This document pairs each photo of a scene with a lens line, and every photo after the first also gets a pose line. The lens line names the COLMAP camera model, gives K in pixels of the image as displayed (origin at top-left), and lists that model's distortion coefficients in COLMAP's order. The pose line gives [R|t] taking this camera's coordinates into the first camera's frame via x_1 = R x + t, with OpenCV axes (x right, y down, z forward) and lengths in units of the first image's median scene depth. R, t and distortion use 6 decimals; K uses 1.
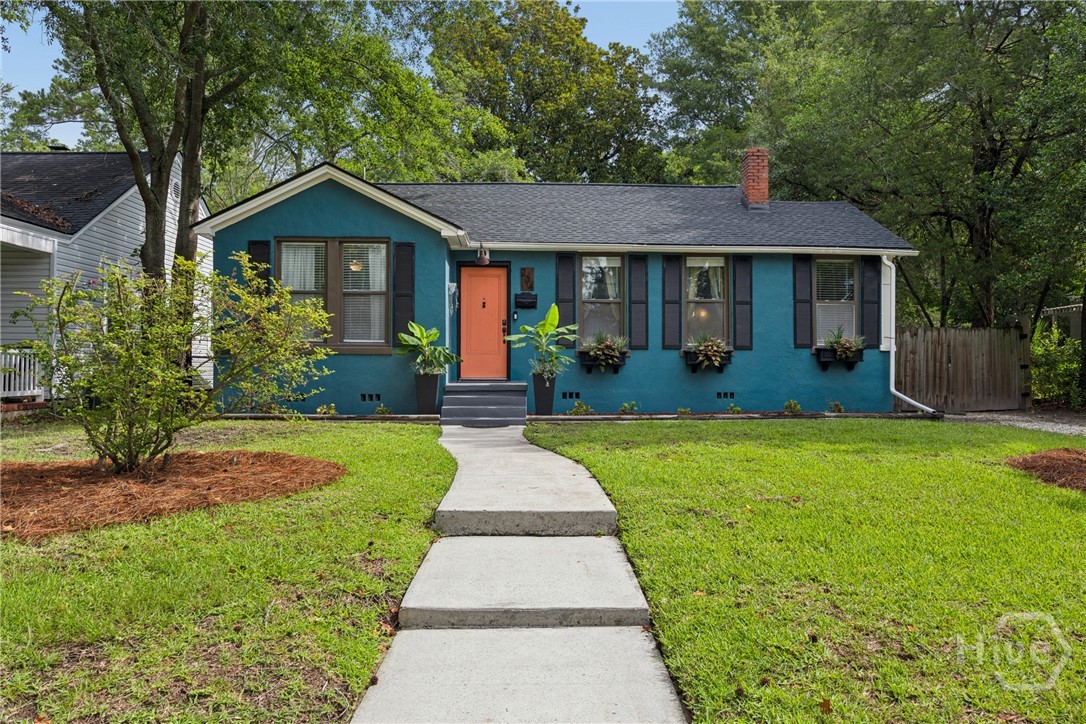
lens RADIAL K [[838.9, 0, 543.0], [0, 838.9, 362.0], [0, 0, 1]] dist [-0.006573, 0.000641]
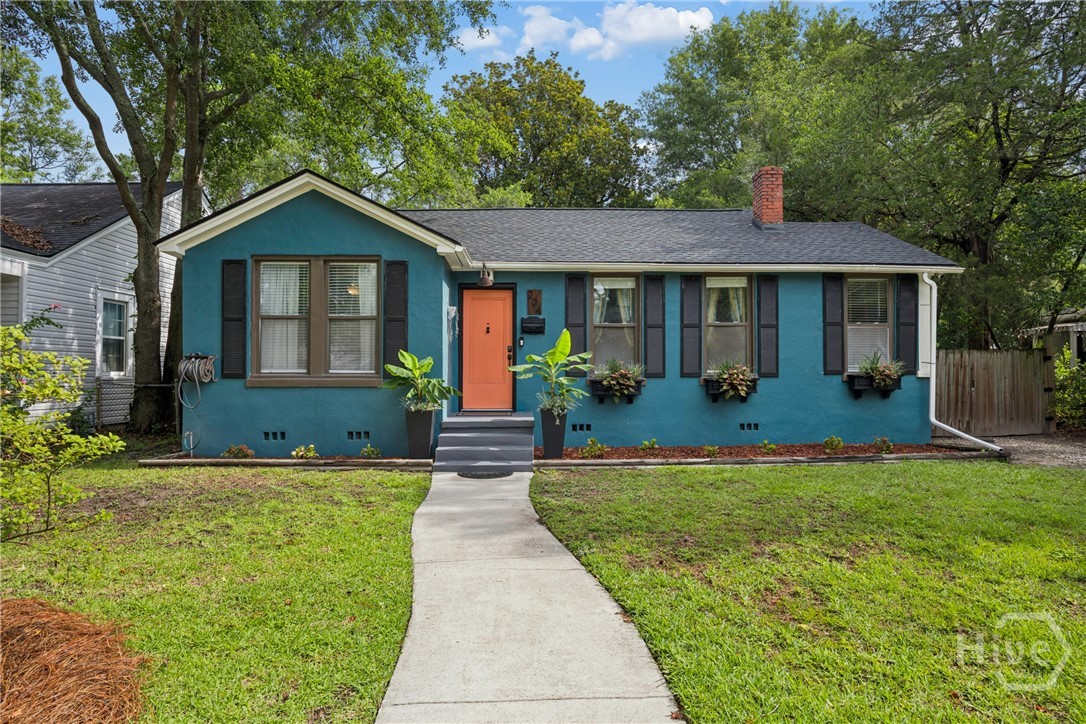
lens RADIAL K [[614.8, 0, 533.4], [0, 614.8, 376.4], [0, 0, 1]] dist [0.016317, -0.000388]
pose [[0.999742, -0.003847, -0.022366, -0.004859], [0.004111, 0.999922, 0.011766, -0.024562], [0.022319, -0.011855, 0.999681, 0.317406]]
